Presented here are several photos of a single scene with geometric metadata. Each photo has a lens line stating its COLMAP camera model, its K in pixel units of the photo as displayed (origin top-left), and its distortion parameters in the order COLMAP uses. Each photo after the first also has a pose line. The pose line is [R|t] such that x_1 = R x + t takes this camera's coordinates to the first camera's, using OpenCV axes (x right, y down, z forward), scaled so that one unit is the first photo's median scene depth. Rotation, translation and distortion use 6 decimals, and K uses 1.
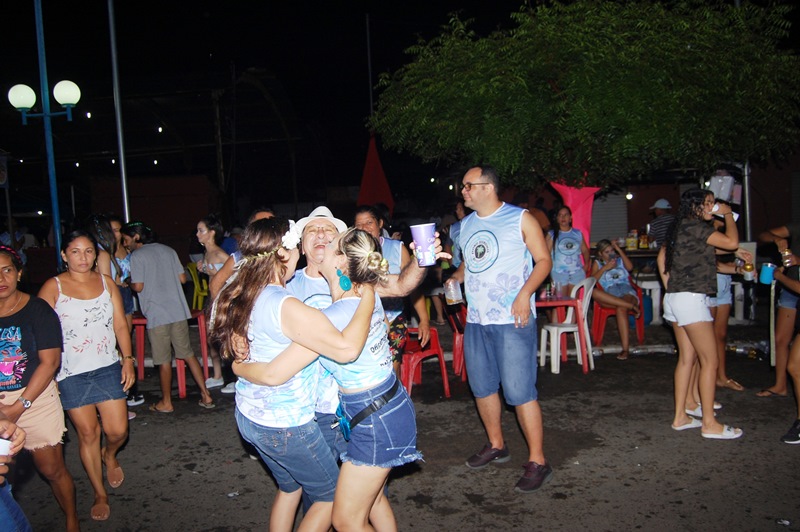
lens RADIAL K [[642.8, 0, 399.4], [0, 642.8, 278.7], [0, 0, 1]] dist [-0.081725, 0.011002]
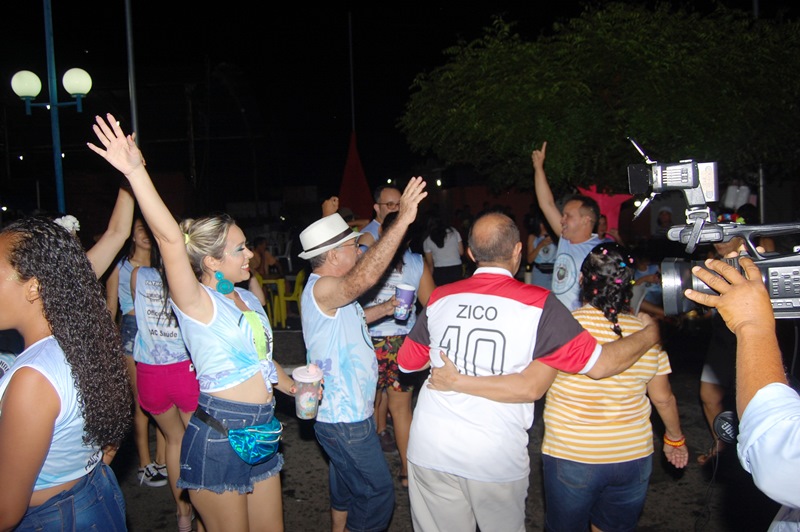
lens RADIAL K [[642.8, 0, 399.4], [0, 642.8, 278.7], [0, 0, 1]] dist [-0.081725, 0.011002]
pose [[0.996025, 0.007449, 0.088763, -0.143728], [-0.007396, 0.999972, -0.000933, -0.008685], [-0.088768, 0.000273, 0.996052, 0.036899]]
